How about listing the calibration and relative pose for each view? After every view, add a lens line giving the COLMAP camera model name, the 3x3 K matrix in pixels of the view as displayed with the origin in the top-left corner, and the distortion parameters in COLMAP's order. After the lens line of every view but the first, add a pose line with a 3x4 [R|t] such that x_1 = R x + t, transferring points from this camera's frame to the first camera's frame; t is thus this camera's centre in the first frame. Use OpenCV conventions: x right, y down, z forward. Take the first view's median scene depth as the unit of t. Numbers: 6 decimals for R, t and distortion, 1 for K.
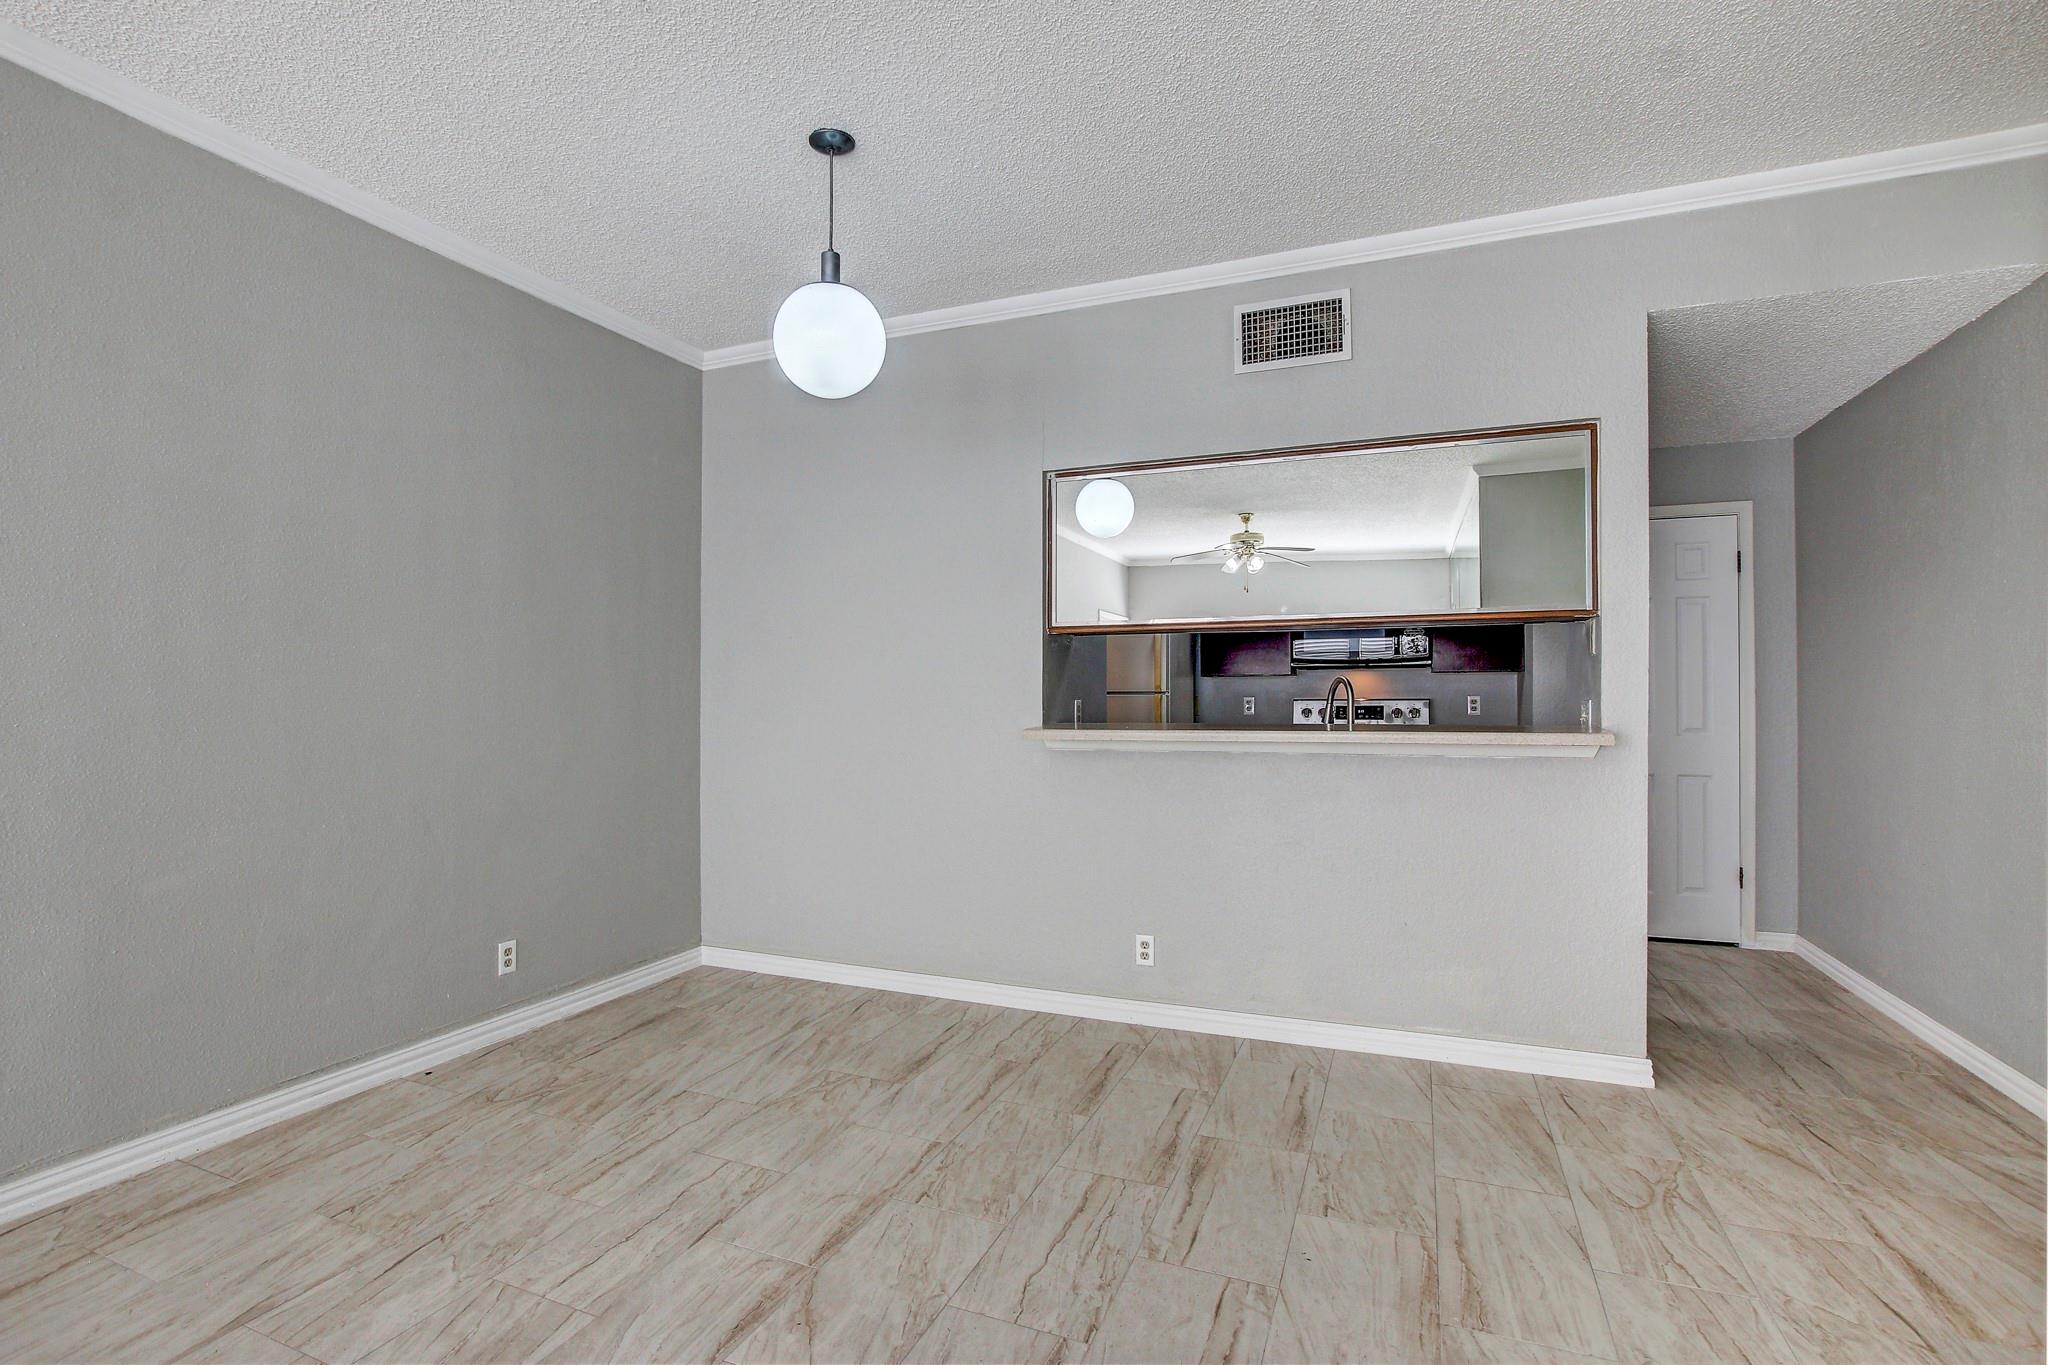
lens RADIAL K [[950.5, 0, 1024.0], [0, 950.5, 682.5], [0, 0, 1]] dist [-0.029143, 0.001371]
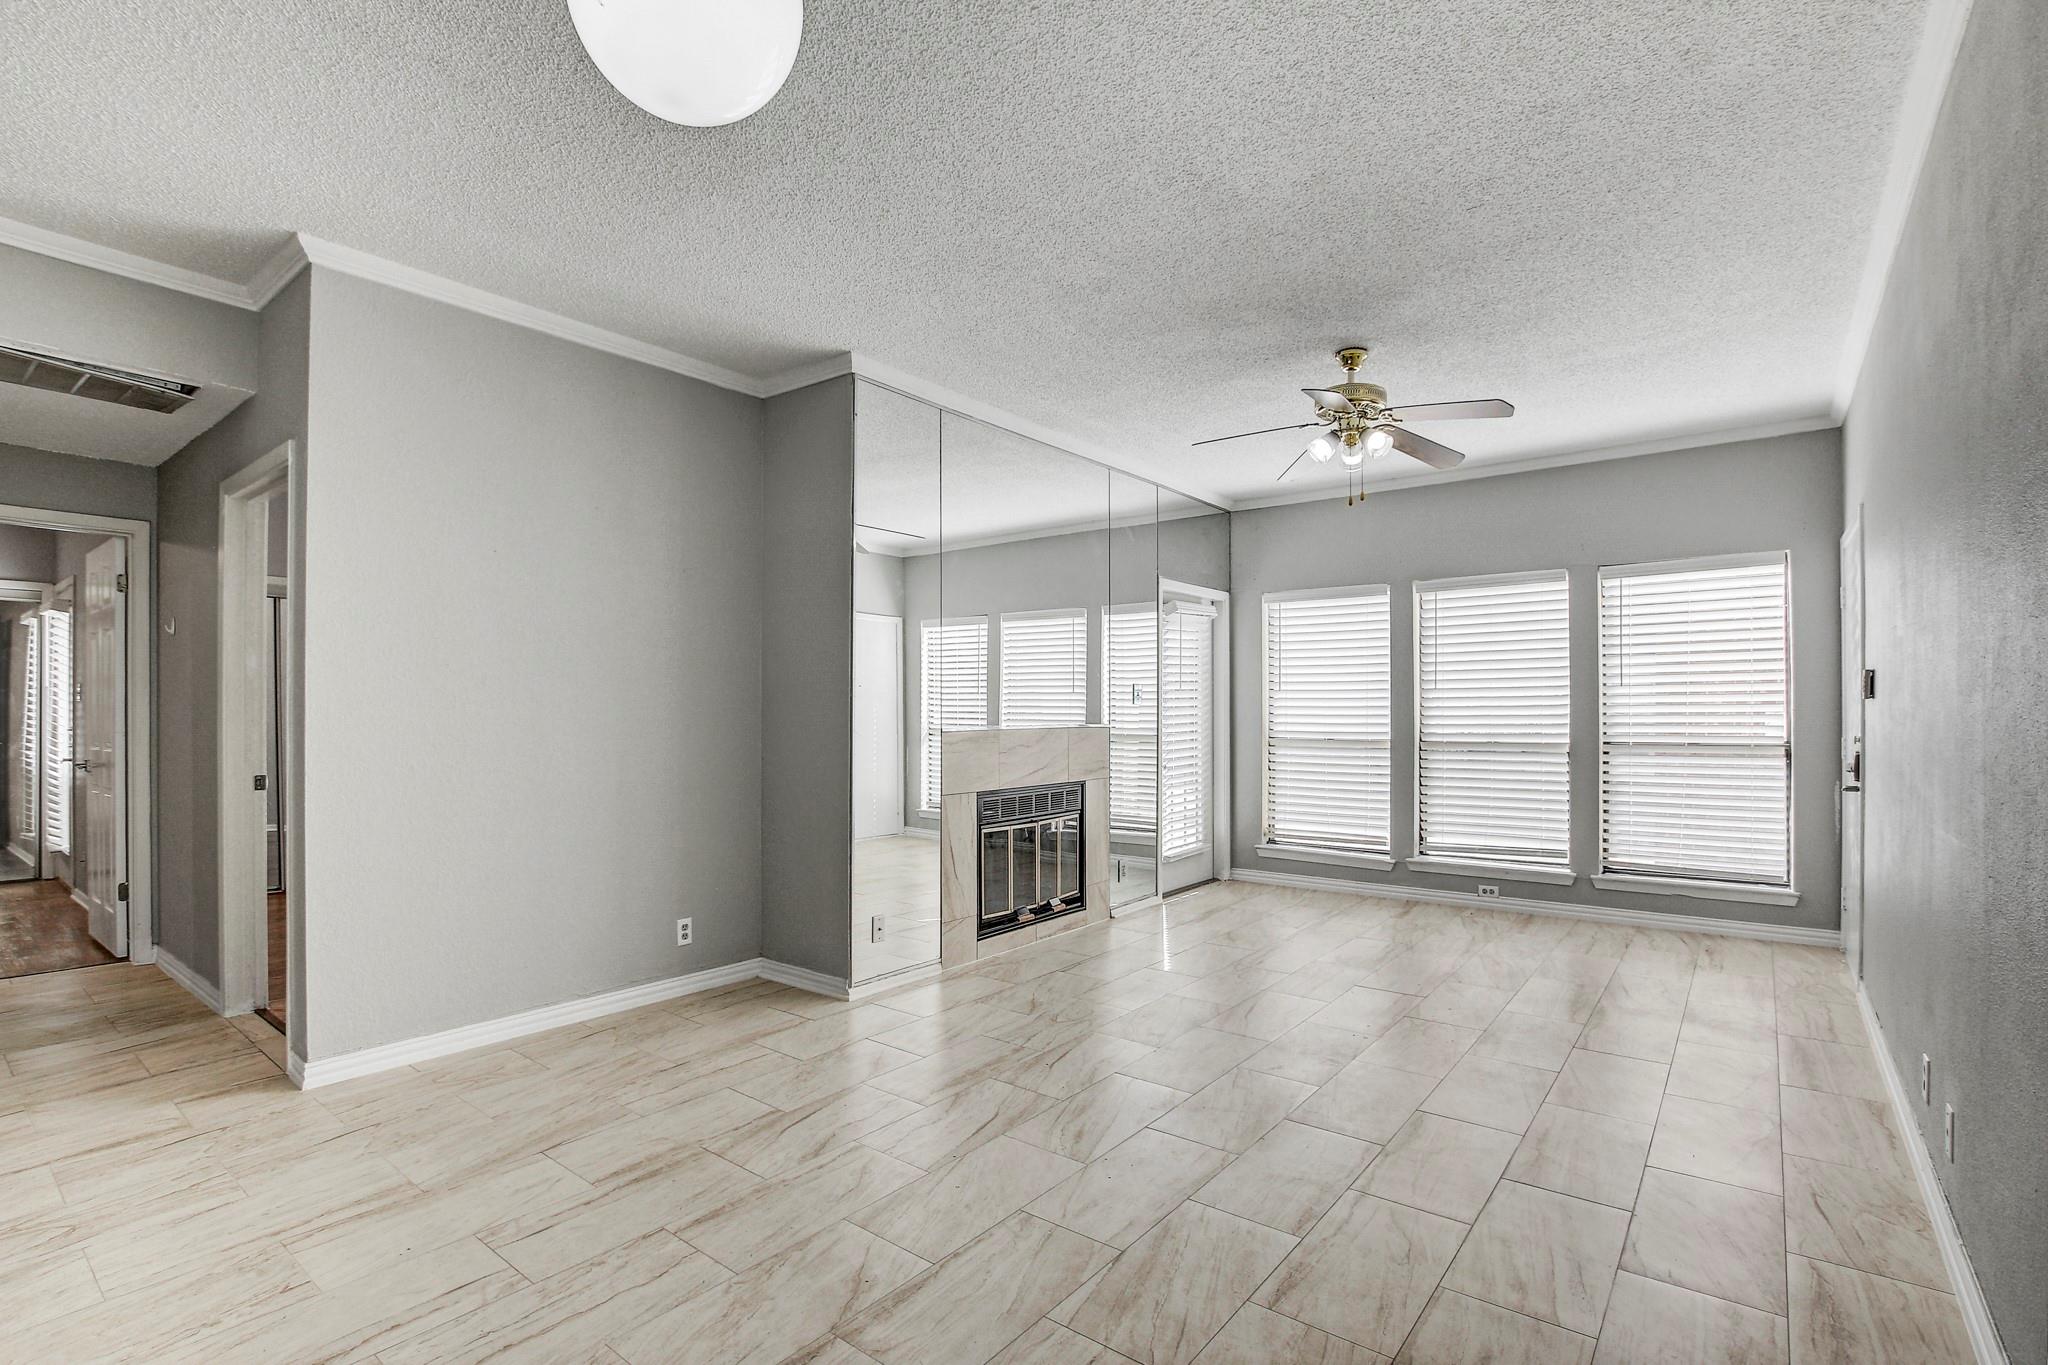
lens RADIAL K [[951.1, 0, 1027.1], [0, 951.1, 710.5], [0, 0, 1]] dist [-0.028184, -0.000031]
pose [[-0.964832, 0.000119, 0.262868, -0.476323], [-0.002975, 0.999931, -0.011373, 0.012332], [-0.262851, -0.011755, -0.964765, 1.350802]]
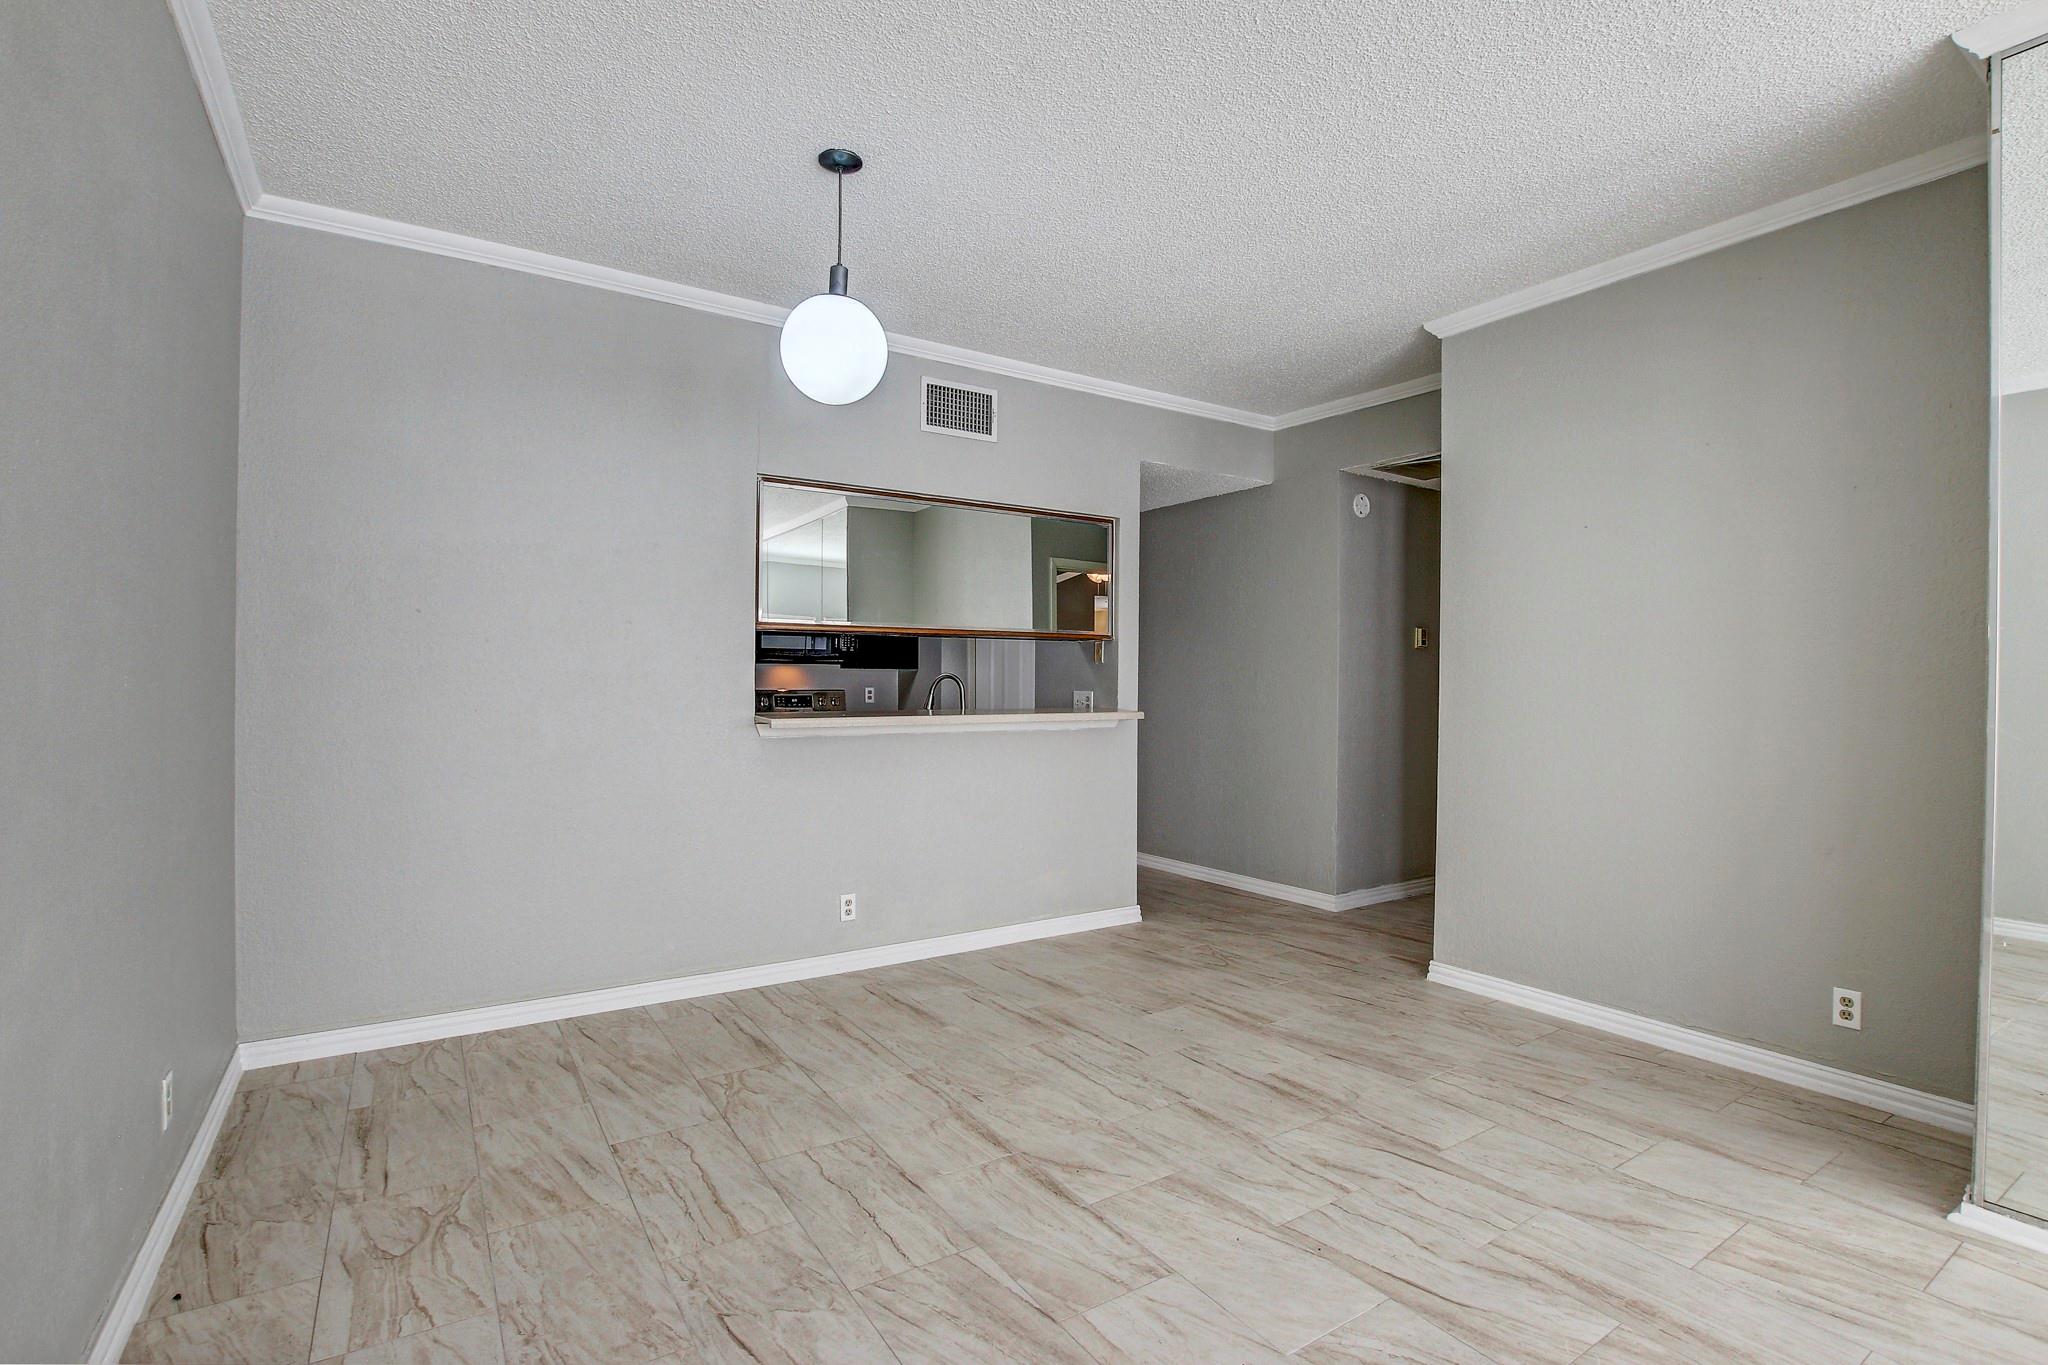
lens RADIAL K [[950.5, 0, 1024.0], [0, 950.5, 682.5], [0, 0, 1]] dist [-0.029143, 0.001371]
pose [[0.562134, 0.007706, 0.827011, -0.910849], [-0.015797, 0.999874, 0.001420, 0.002603], [-0.826896, -0.013863, 0.562185, 0.221311]]
